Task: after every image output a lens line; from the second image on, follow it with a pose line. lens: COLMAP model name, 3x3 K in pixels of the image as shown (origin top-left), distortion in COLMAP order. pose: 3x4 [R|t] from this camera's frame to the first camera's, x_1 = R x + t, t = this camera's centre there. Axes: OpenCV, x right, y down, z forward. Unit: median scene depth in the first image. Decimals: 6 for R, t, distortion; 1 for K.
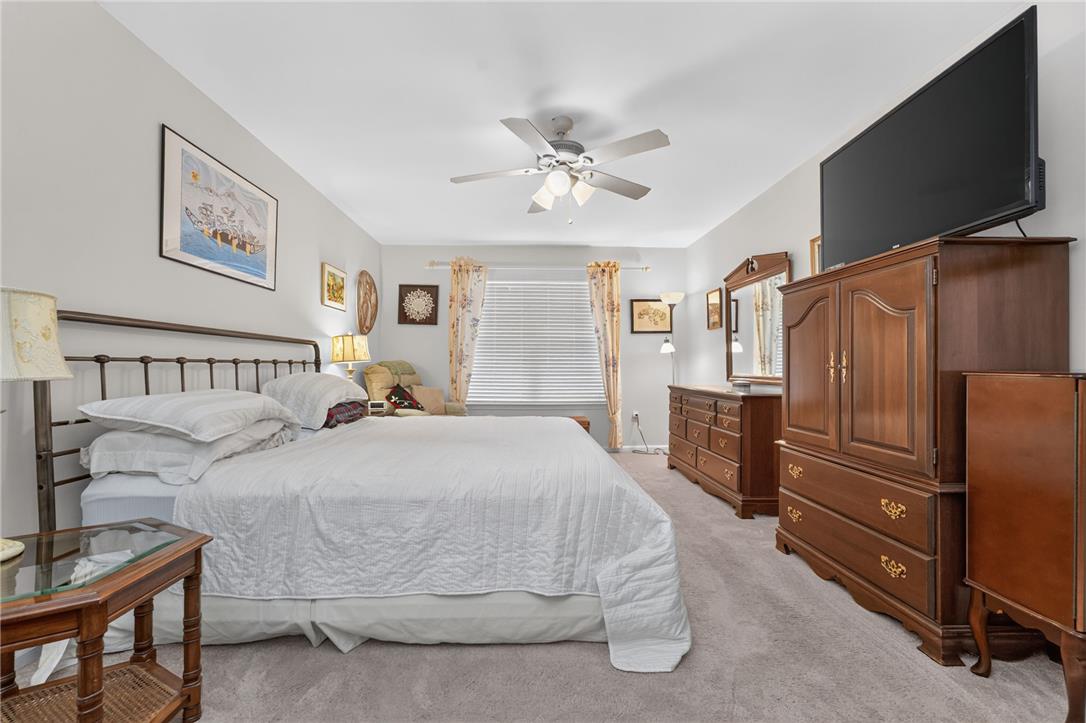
lens RADIAL K [[437.4, 0, 543.8], [0, 437.4, 370.6], [0, 0, 1]] dist [-0.024438, 0.000186]
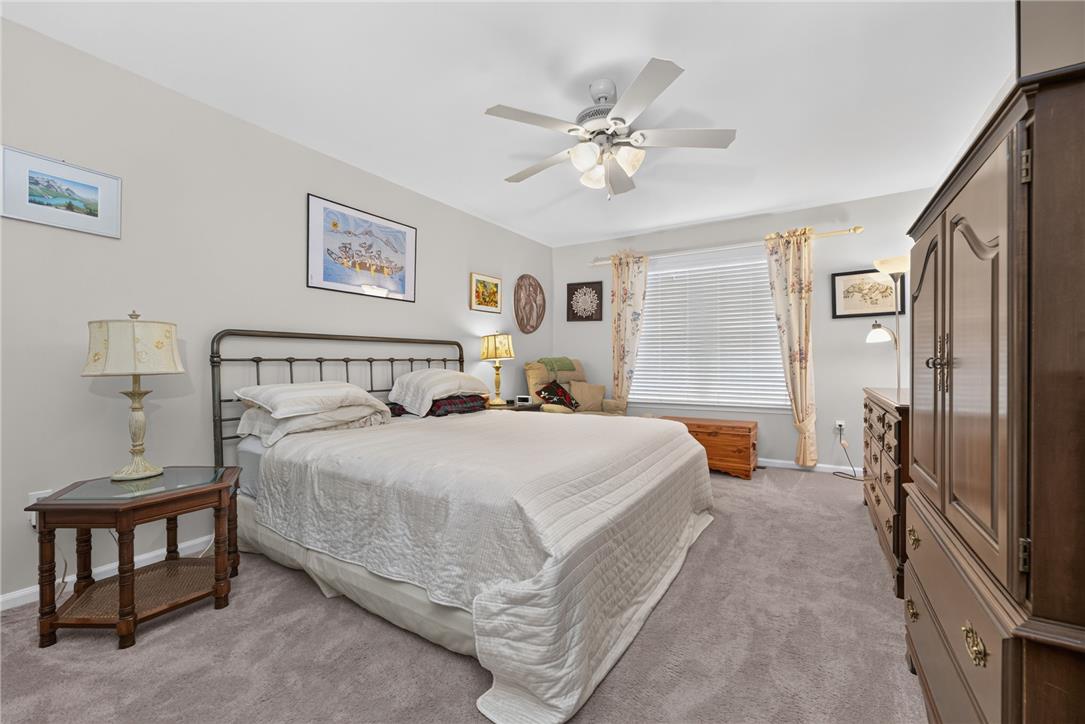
lens RADIAL K [[443.5, 0, 542.5], [0, 443.5, 362.0], [0, 0, 1]] dist [-0.045526, 0.000190]
pose [[0.828281, -0.005362, -0.560287, 0.257898], [-0.000493, 0.999947, -0.010299, -0.001204], [0.560313, 0.008807, 0.828234, 0.111563]]
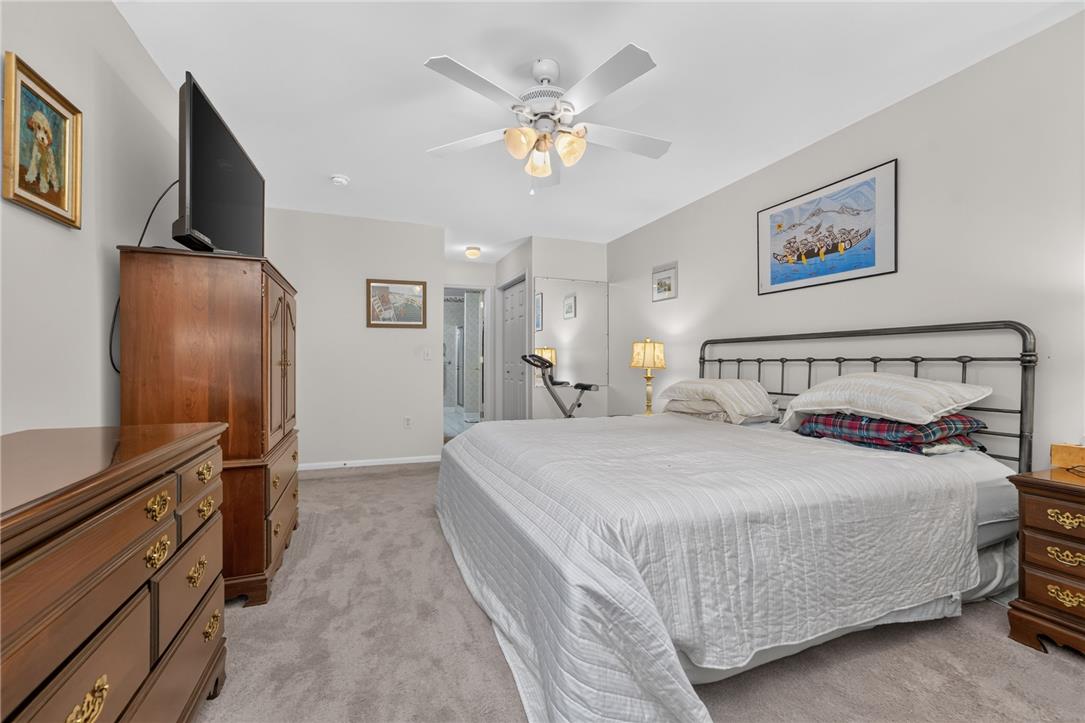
lens RADIAL K [[437.0, 0, 543.3], [0, 437.0, 370.6], [0, 0, 1]] dist [-0.024438, 0.000186]
pose [[-0.944416, -0.000690, -0.328752, 0.181557], [-0.009299, 0.999654, 0.024617, -0.008692], [0.328621, 0.026306, -0.944095, 1.047635]]
